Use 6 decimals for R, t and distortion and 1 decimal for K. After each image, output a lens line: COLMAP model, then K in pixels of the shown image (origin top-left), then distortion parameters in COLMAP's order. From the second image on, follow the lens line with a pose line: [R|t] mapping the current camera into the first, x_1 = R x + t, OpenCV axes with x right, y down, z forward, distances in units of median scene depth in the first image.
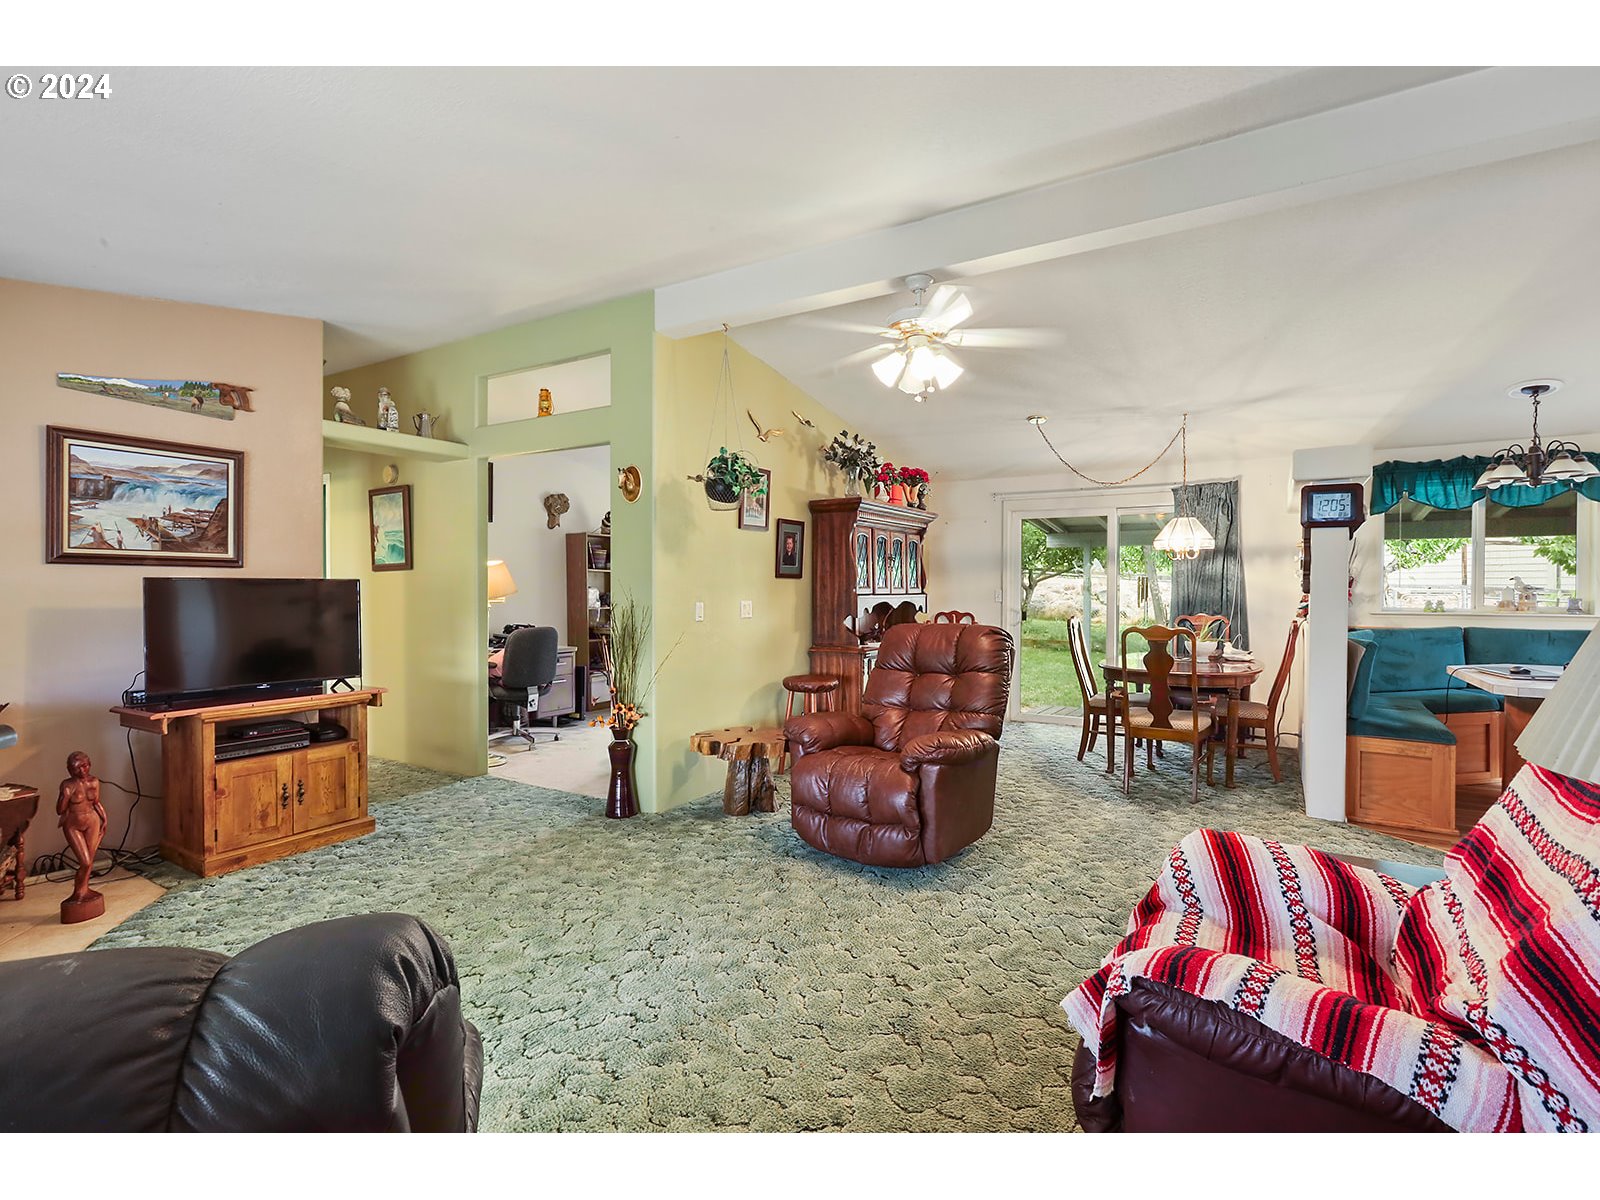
lens RADIAL K [[759.0, 0, 835.0], [0, 759.0, 592.3], [0, 0, 1]] dist [-0.000694, 0.000151]
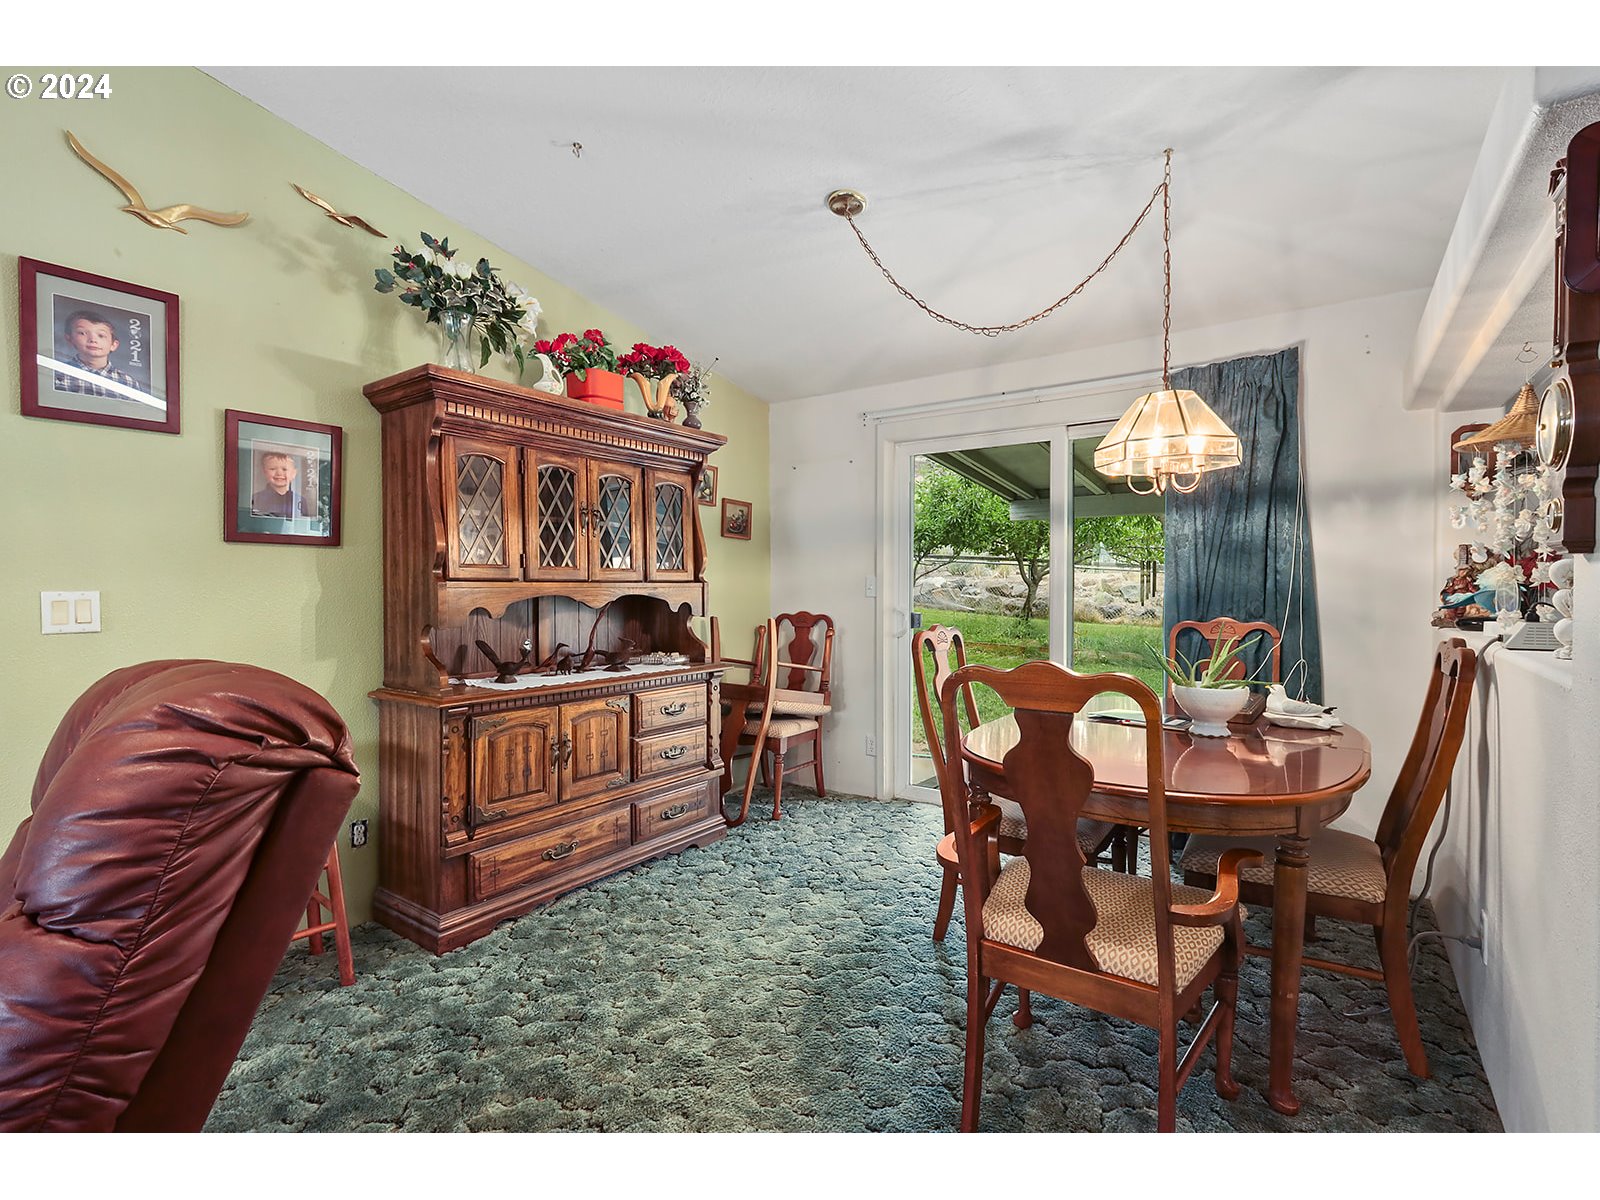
lens RADIAL K [[758.3, 0, 804.2], [0, 758.3, 592.1], [0, 0, 1]] dist [-0.000690, 0.000047]
pose [[0.996384, -0.003790, -0.084885, 0.281339], [0.003886, 0.999992, 0.000971, 0.010888], [0.084881, -0.001297, 0.996390, 0.536511]]
